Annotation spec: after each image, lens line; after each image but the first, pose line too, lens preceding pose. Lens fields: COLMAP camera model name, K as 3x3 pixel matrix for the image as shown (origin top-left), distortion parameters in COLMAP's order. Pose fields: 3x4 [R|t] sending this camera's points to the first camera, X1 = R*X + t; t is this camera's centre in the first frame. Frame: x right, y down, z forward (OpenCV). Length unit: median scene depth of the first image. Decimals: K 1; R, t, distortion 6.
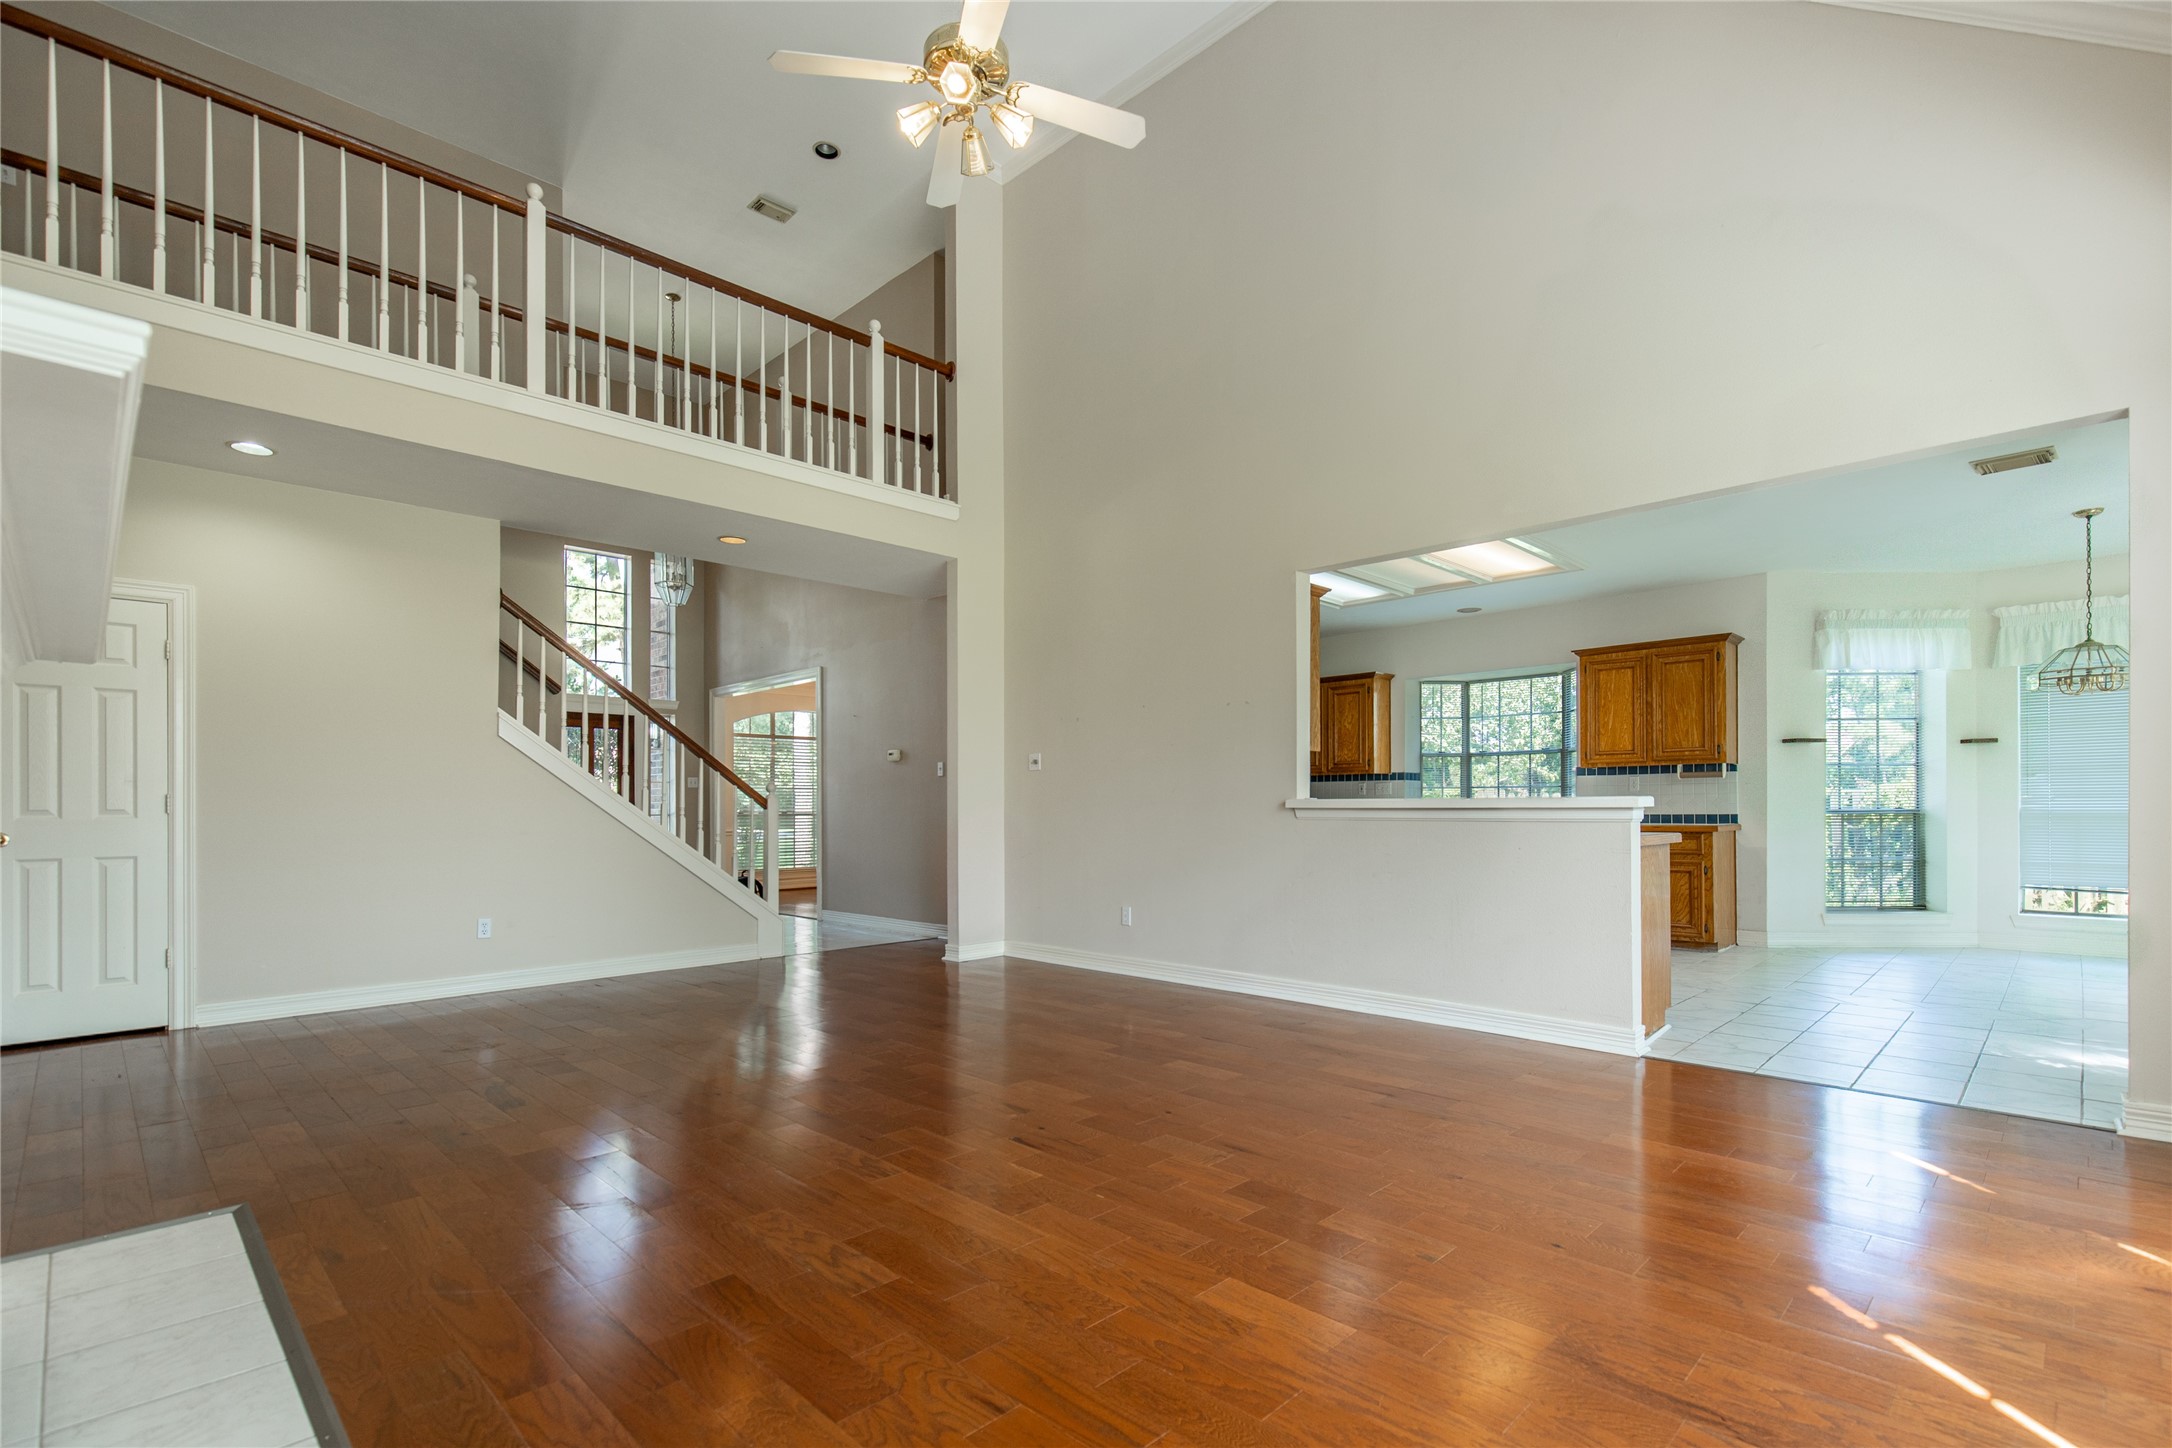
lens RADIAL K [[1005.1, 0, 1116.0], [0, 1005.1, 805.5], [0, 0, 1]] dist [-0.002480, 0.002248]
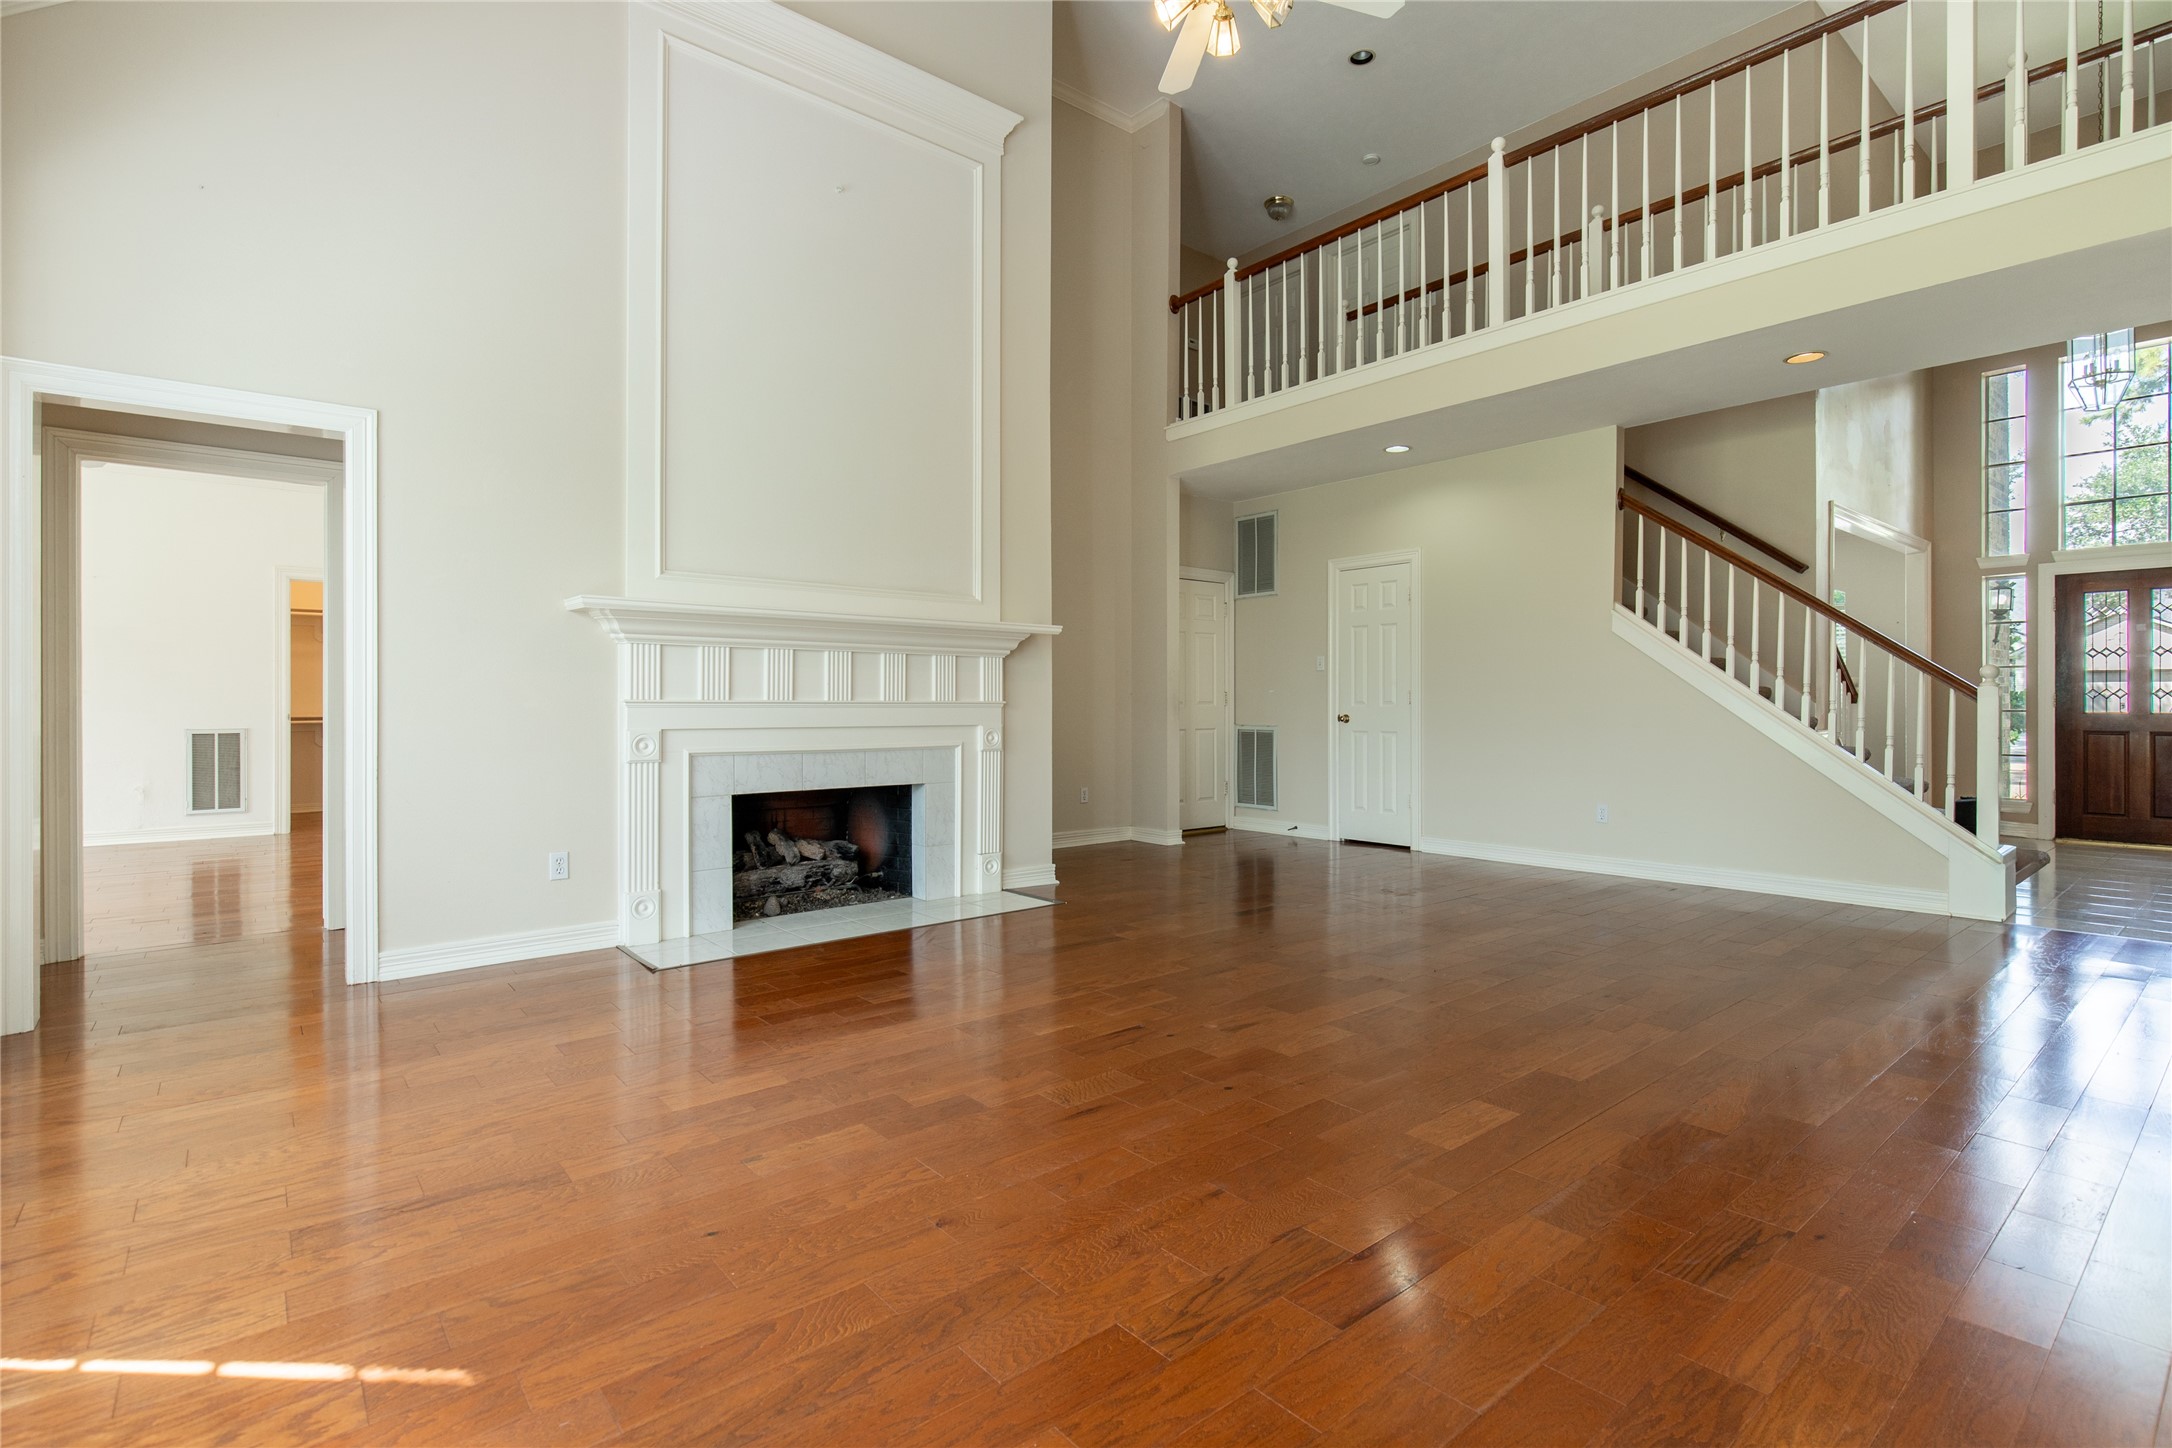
lens RADIAL K [[1062.4, 0, 1129.2], [0, 1062.4, 708.9], [0, 0, 1]] dist [0.013090, -0.001844]
pose [[-0.075427, 0.018358, -0.996982, 0.683423], [-0.003519, 0.999819, 0.018676, -0.011319], [0.997145, 0.004917, -0.075349, 0.741450]]
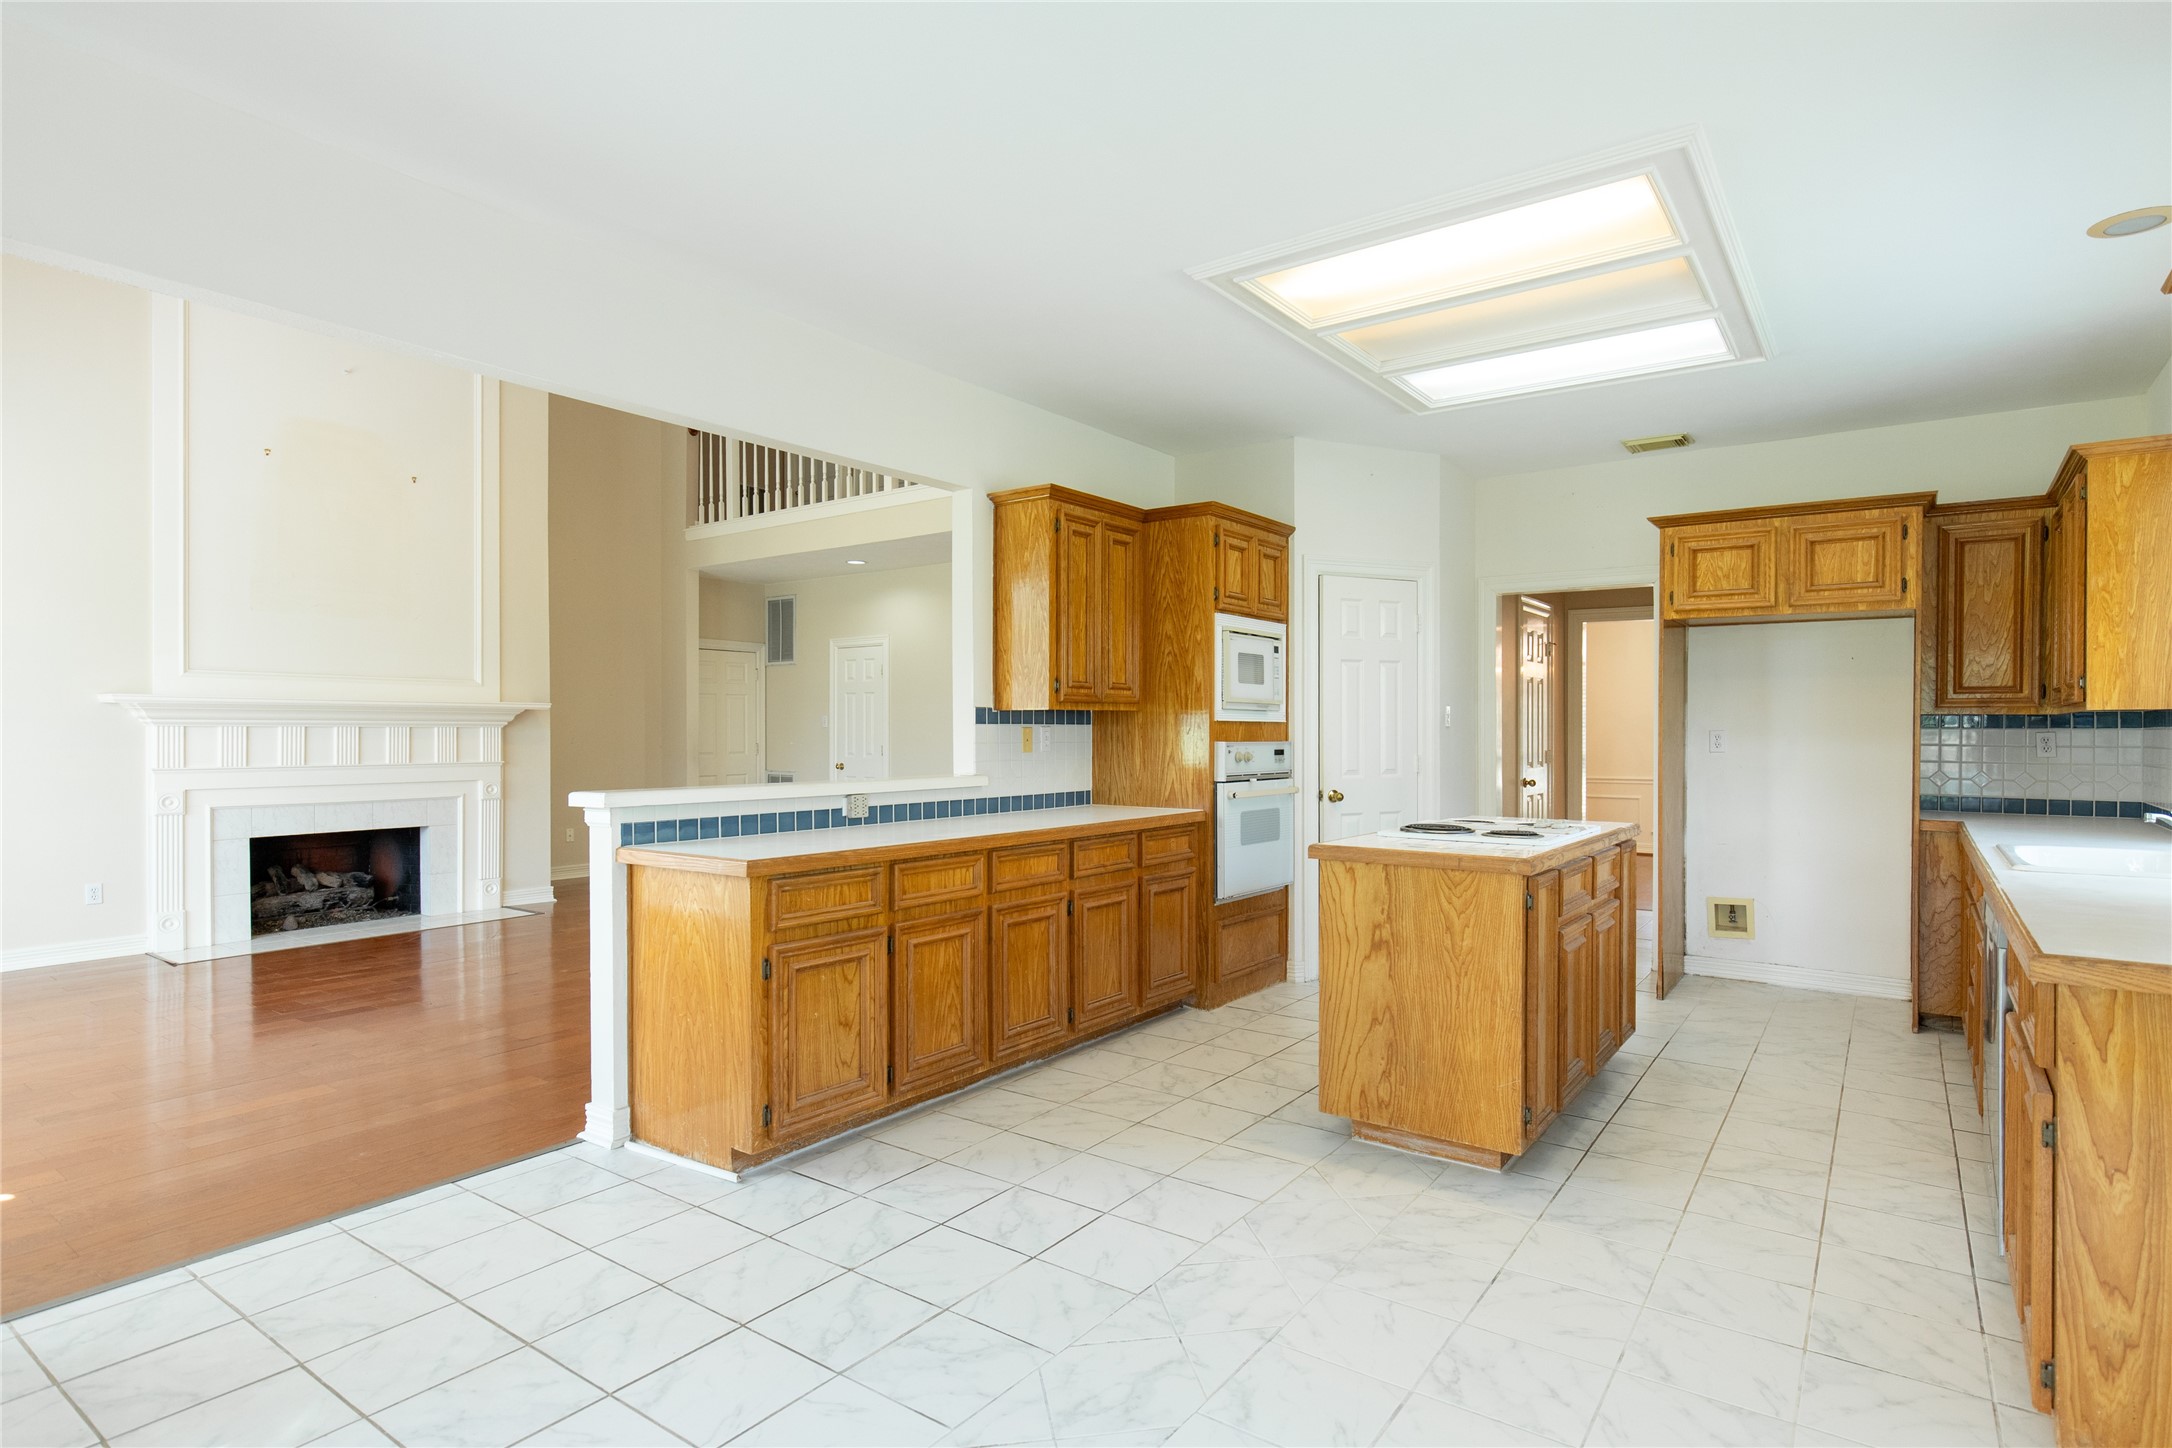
lens RADIAL K [[1141.4, 0, 1128.3], [0, 1141.4, 739.3], [0, 0, 1]] dist [0.005639, 0.000471]
pose [[0.164202, 0.022672, -0.986166, 1.285266], [-0.006404, 0.999739, 0.021918, -0.070455], [0.986406, 0.002716, 0.164304, 1.129988]]
